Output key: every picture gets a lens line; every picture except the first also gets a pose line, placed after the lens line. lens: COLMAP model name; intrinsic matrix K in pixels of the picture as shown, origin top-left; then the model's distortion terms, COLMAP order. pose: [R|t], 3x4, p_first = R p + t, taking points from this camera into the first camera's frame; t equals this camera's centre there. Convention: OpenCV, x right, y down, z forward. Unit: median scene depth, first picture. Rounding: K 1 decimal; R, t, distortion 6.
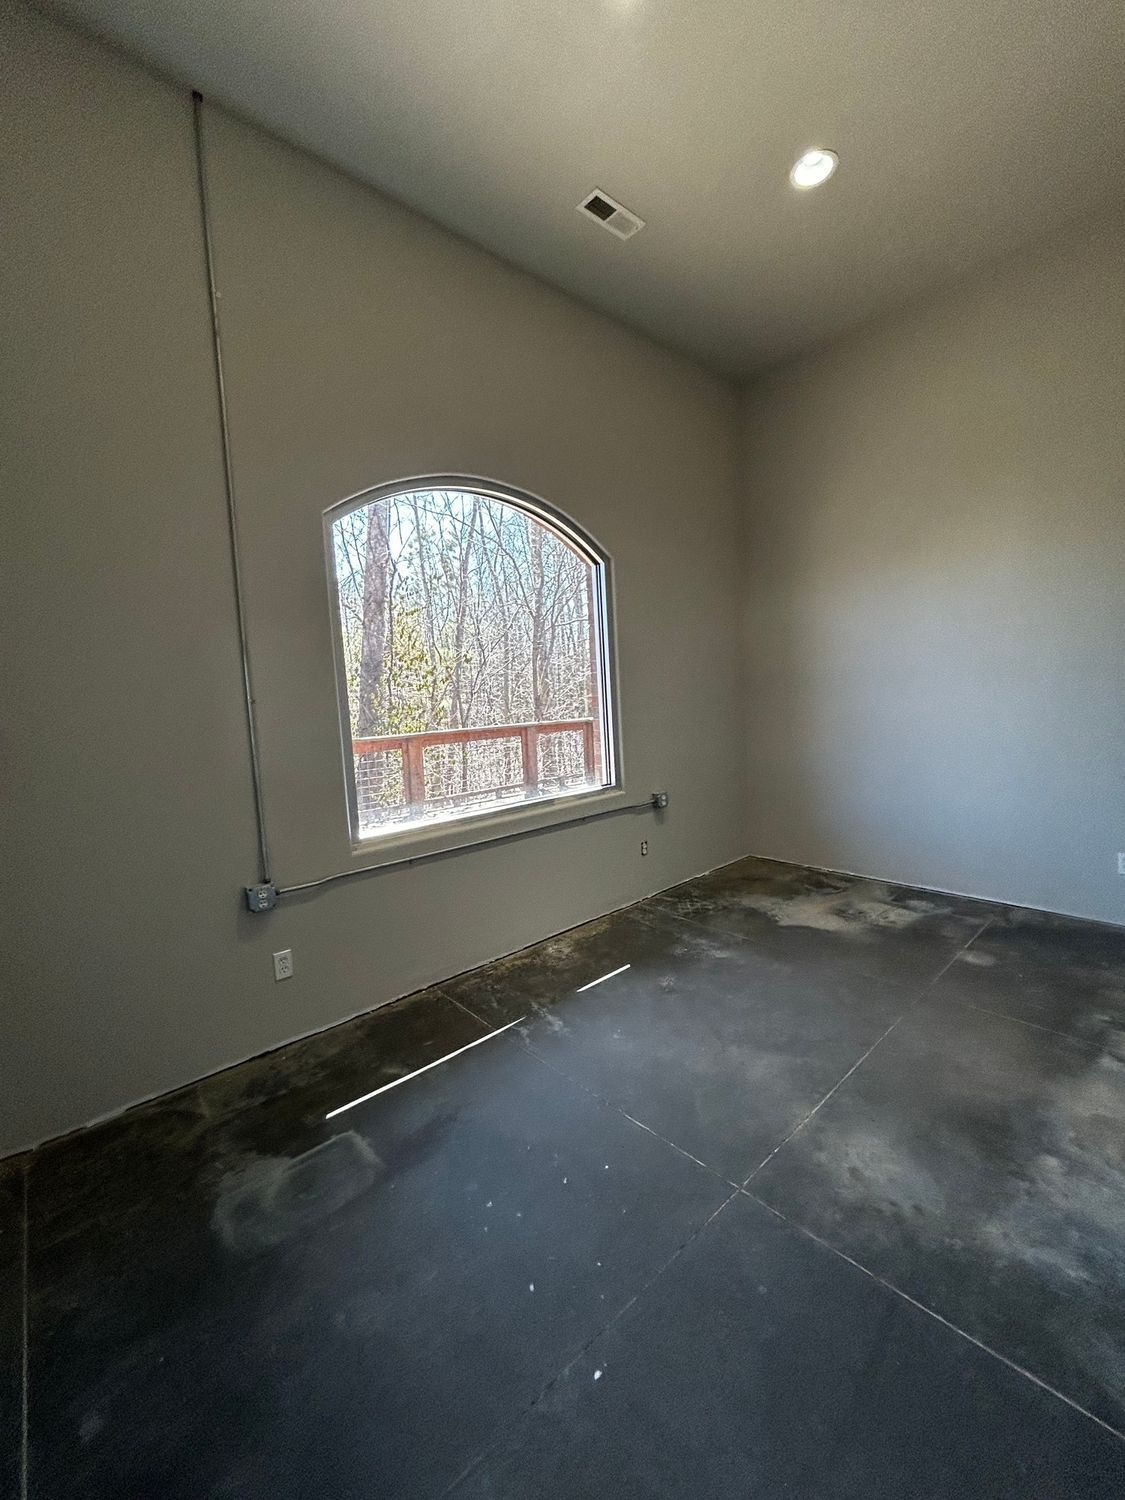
lens RADIAL K [[602.7, 0, 565.3], [0, 602.7, 748.9], [0, 0, 1]] dist [-0.000975, 0.000863]
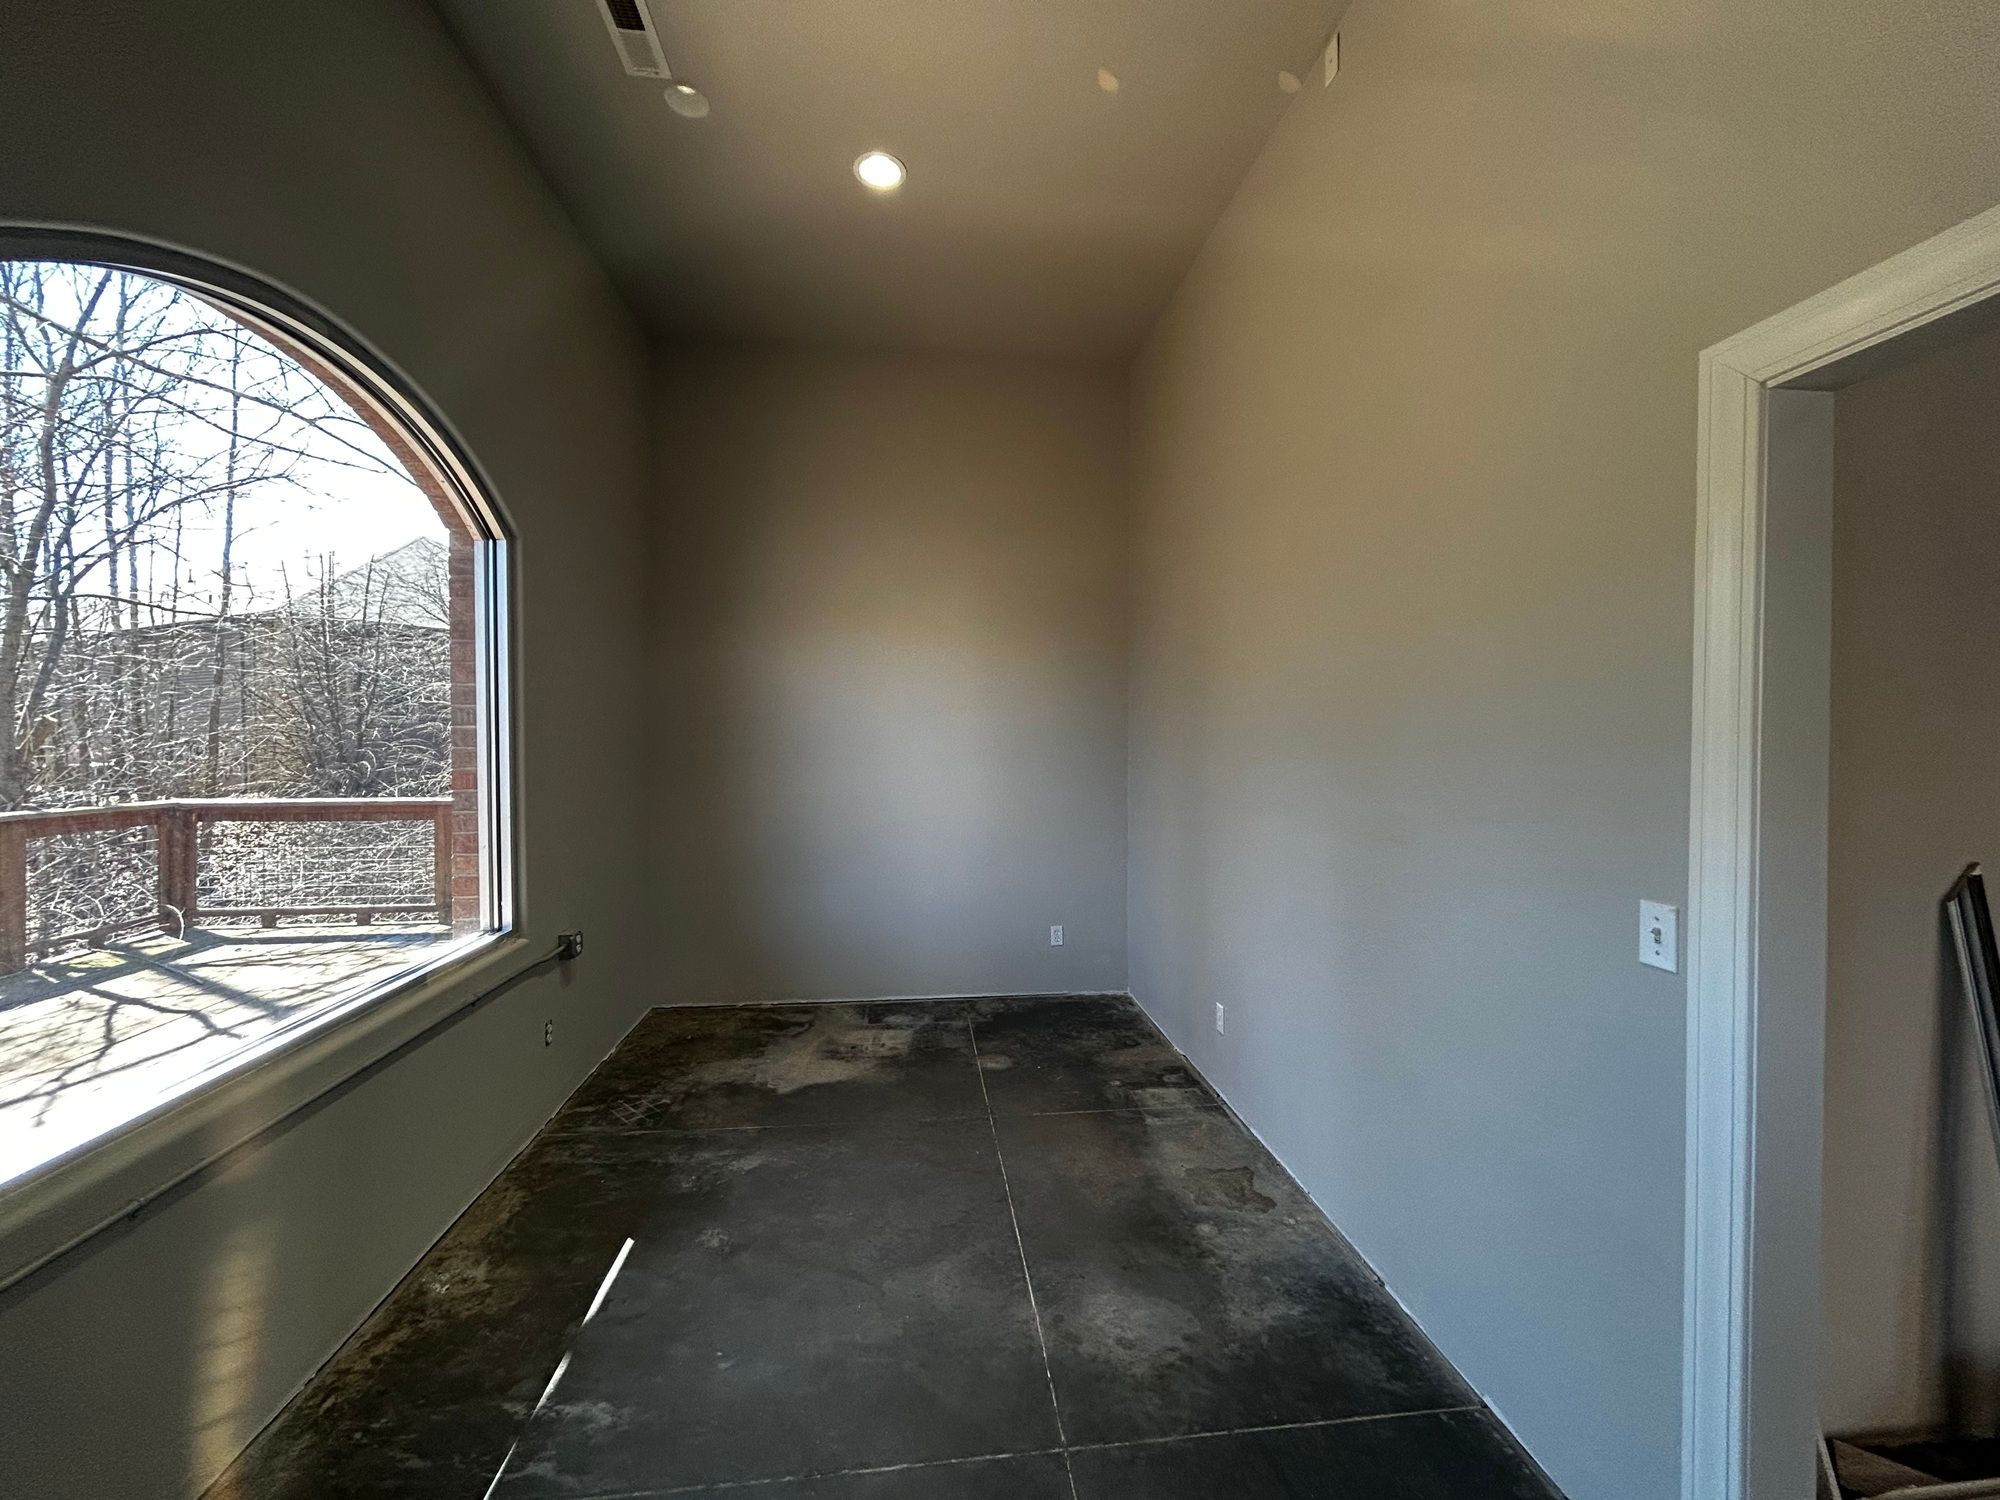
lens RADIAL K [[803.6, 0, 1001.3], [0, 803.6, 750.6], [0, 0, 1]] dist [-0.000975, 0.000863]
pose [[0.579775, 0.038173, 0.813882, -0.287273], [0.044522, 0.995925, -0.078426, -0.028999], [-0.813560, 0.081705, 0.575713, 0.198984]]
